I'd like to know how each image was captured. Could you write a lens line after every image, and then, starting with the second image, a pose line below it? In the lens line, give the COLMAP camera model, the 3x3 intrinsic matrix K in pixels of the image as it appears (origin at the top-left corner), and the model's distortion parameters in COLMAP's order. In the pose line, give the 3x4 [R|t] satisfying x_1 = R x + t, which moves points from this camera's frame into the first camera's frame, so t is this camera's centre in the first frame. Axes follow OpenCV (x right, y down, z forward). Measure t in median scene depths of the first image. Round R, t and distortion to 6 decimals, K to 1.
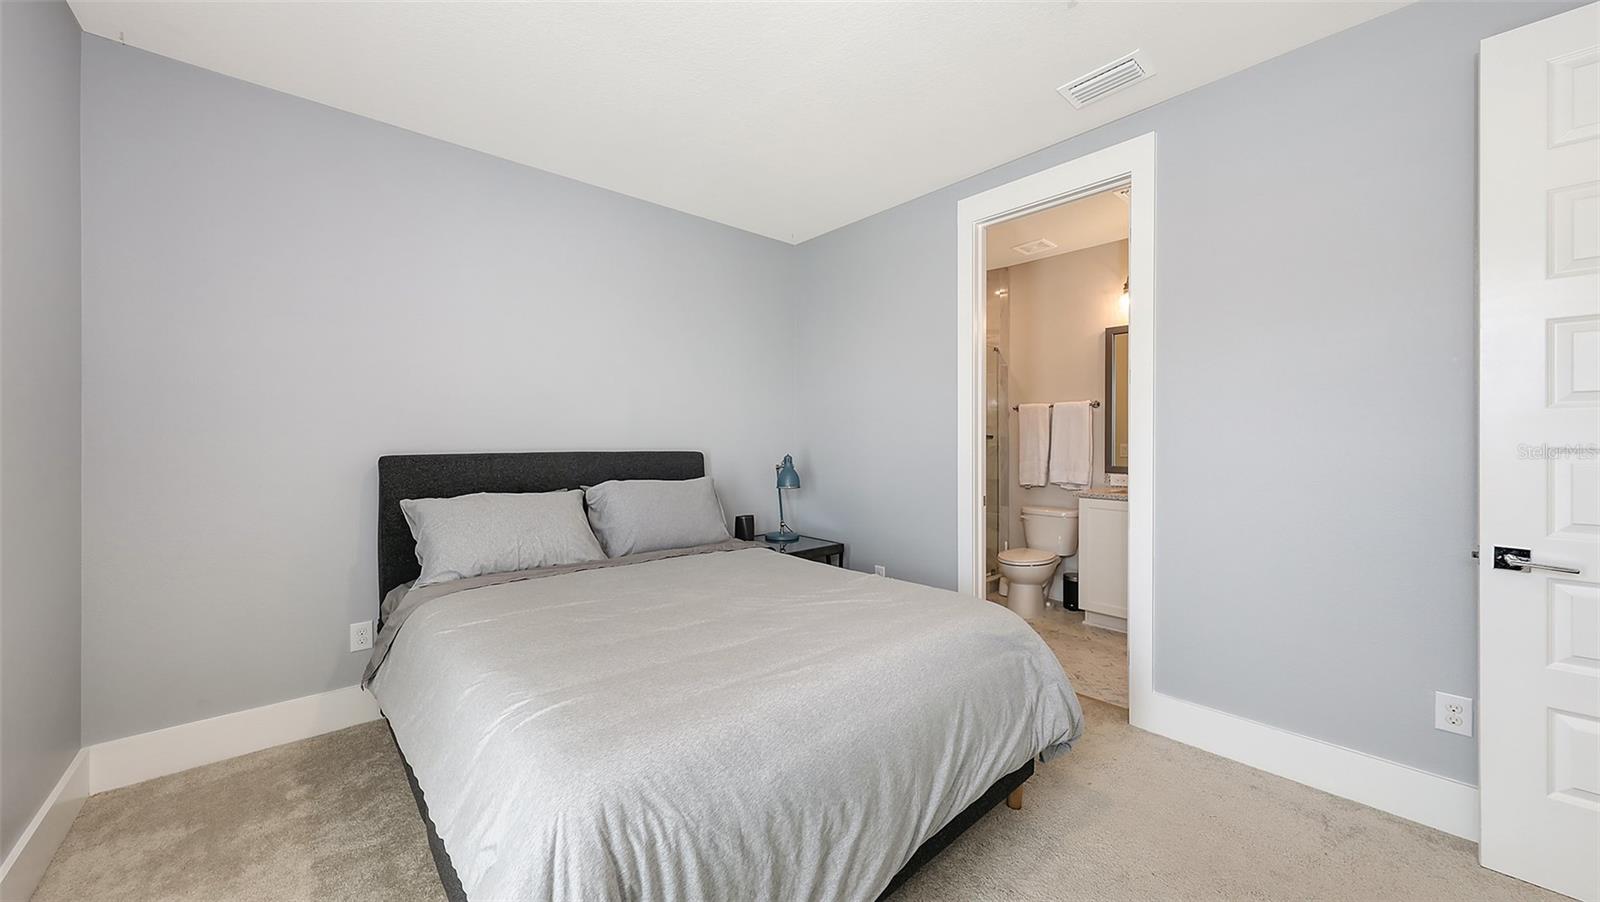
lens RADIAL K [[566.4, 0, 805.0], [0, 566.4, 441.6], [0, 0, 1]] dist [0.002139, -0.000094]
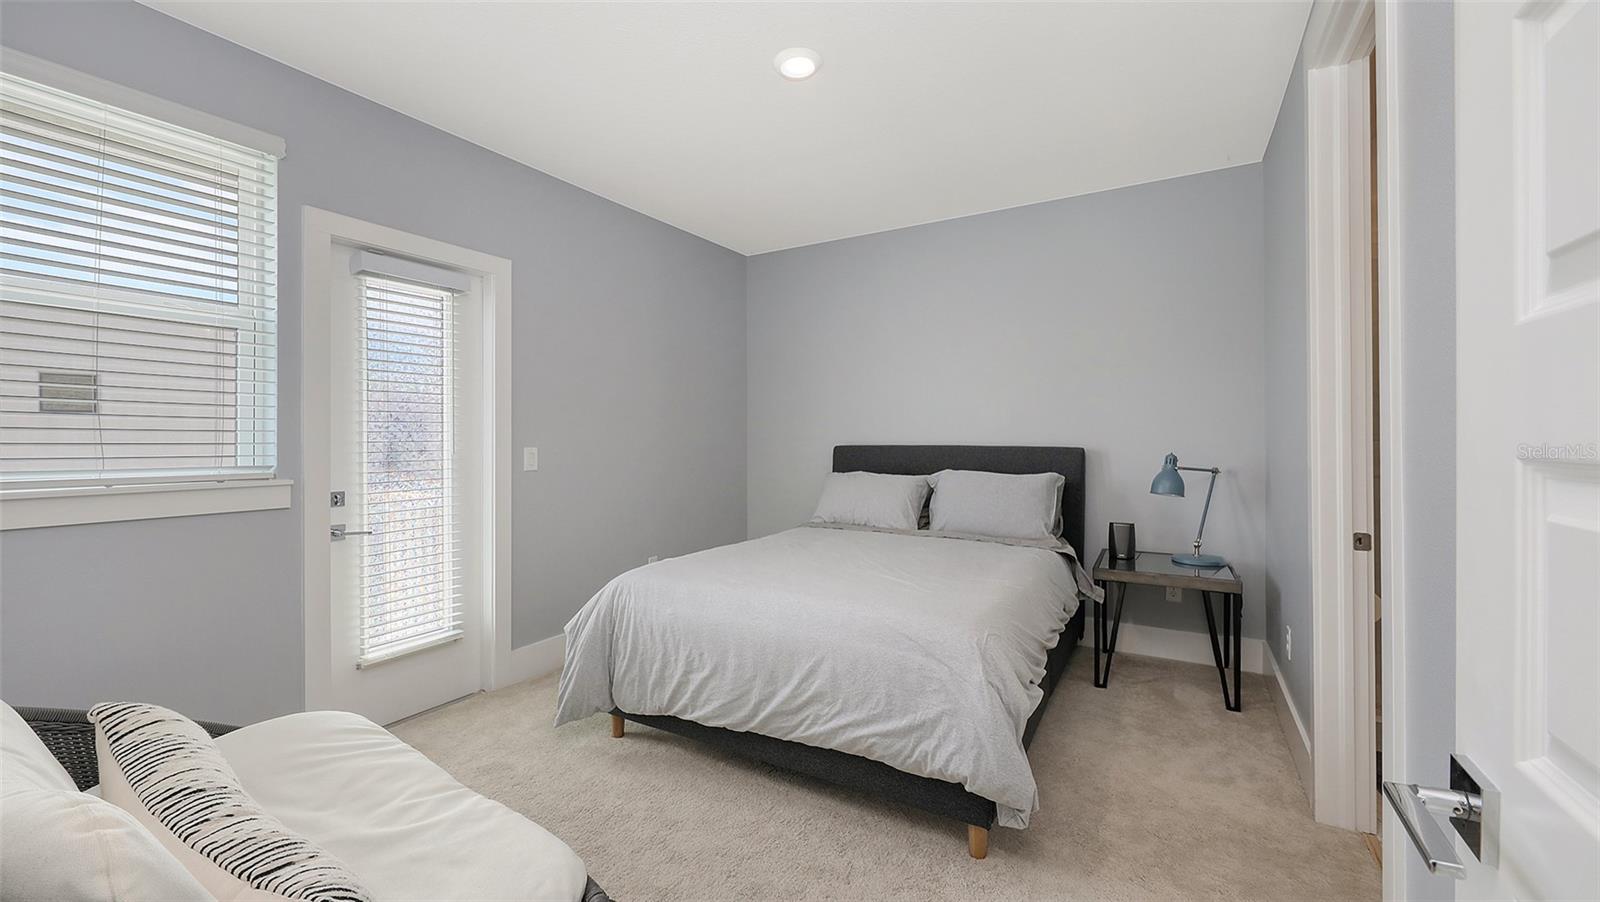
lens RADIAL K [[619.8, 0, 806.8], [0, 619.8, 440.3], [0, 0, 1]] dist [-0.001105, -0.000002]
pose [[0.309869, 0.001153, -0.950778, 1.759179], [0.001528, 0.999997, 0.001711, 0.007379], [0.950778, -0.001983, 0.309867, 0.672571]]
